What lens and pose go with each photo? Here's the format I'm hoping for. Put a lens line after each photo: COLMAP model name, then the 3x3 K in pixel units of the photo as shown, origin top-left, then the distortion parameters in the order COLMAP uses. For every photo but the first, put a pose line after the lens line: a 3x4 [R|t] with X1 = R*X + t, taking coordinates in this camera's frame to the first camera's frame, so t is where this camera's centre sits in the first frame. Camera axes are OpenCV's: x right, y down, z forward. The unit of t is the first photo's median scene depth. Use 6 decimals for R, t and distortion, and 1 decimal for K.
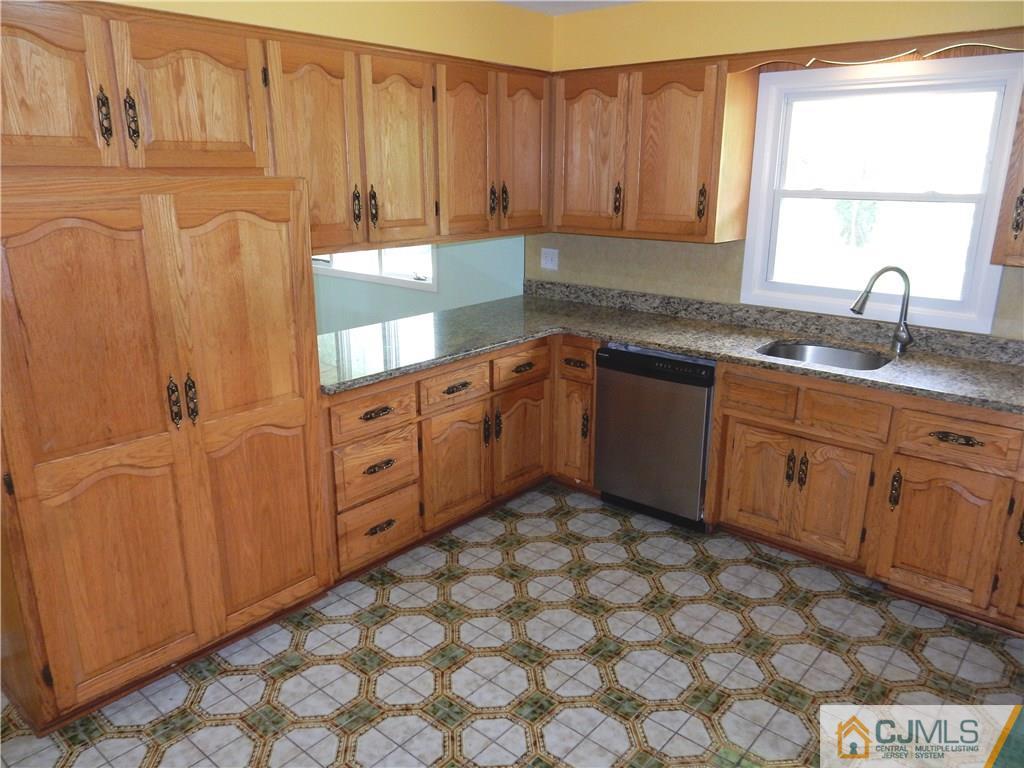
lens RADIAL K [[746.7, 0, 512.0], [0, 746.7, 387.4], [0, 0, 1]] dist [-0.018185, 0.013891]
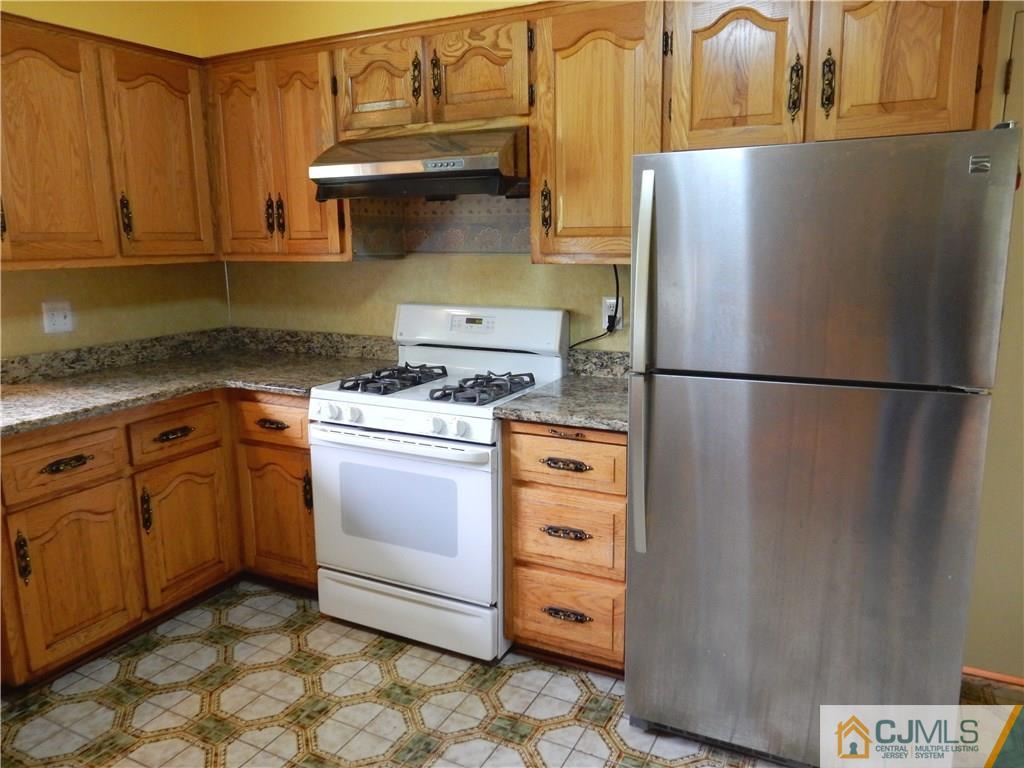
lens RADIAL K [[746.7, 0, 510.4], [0, 746.7, 386.0], [0, 0, 1]] dist [-0.018185, 0.013891]
pose [[-0.233983, -0.193732, 0.952743, -0.293292], [0.284523, 0.923400, 0.257641, -0.079230], [-0.929677, 0.331361, -0.160938, 0.528278]]
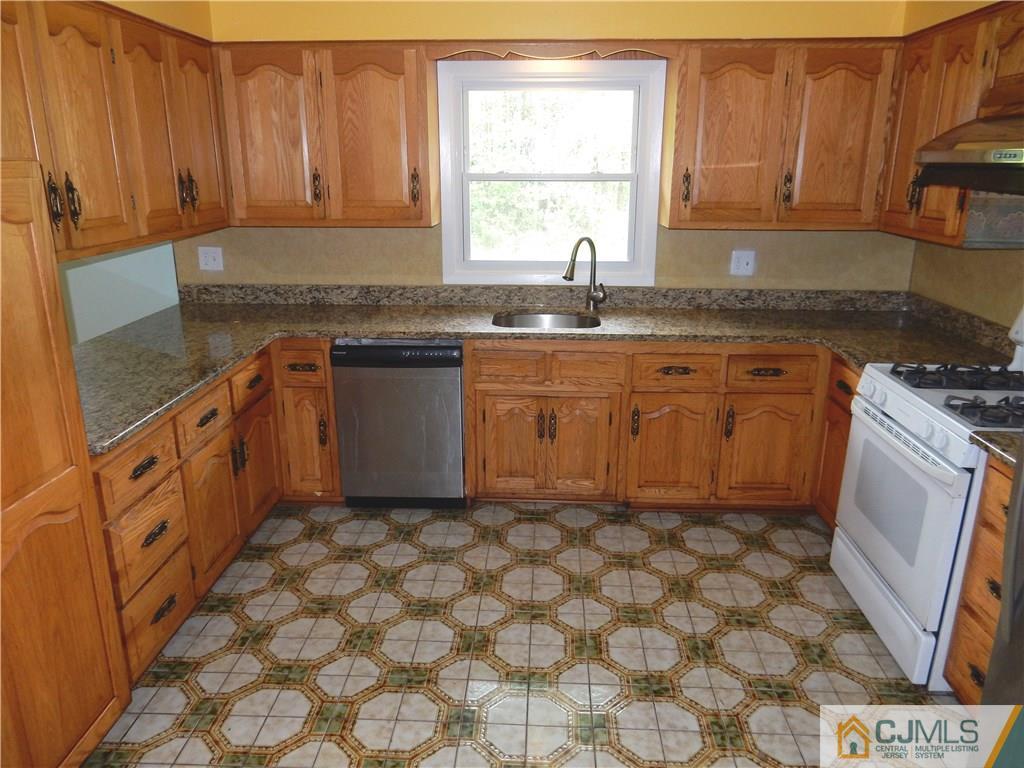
lens RADIAL K [[746.7, 0, 511.2], [0, 746.7, 386.6], [0, 0, 1]] dist [-0.018185, 0.013891]
pose [[0.787490, -0.179825, 0.589511, -0.302279], [0.174845, 0.982375, 0.066100, -0.029735], [-0.591007, 0.051020, 0.805051, 0.138391]]
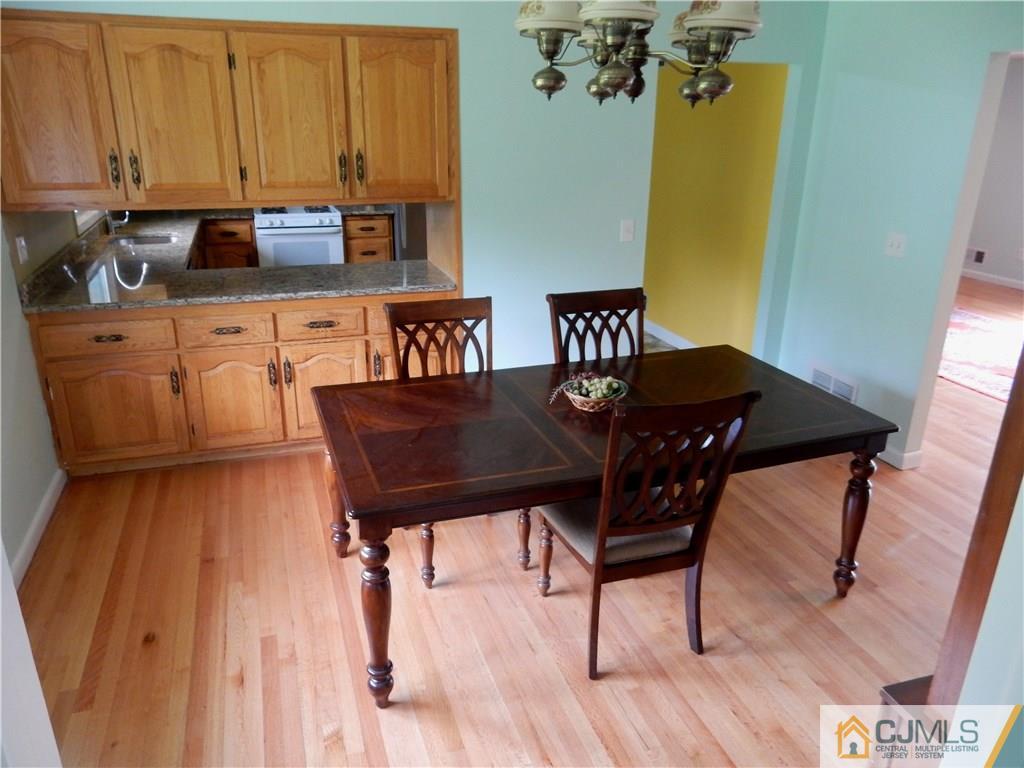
lens RADIAL K [[746.7, 0, 511.3], [0, 746.7, 383.6], [0, 0, 1]] dist [-0.018185, 0.013891]
pose [[-0.864065, -0.190834, 0.465806, -1.088061], [0.122485, 0.817836, 0.562265, -0.606977], [-0.488252, 0.542888, -0.683289, 1.908110]]
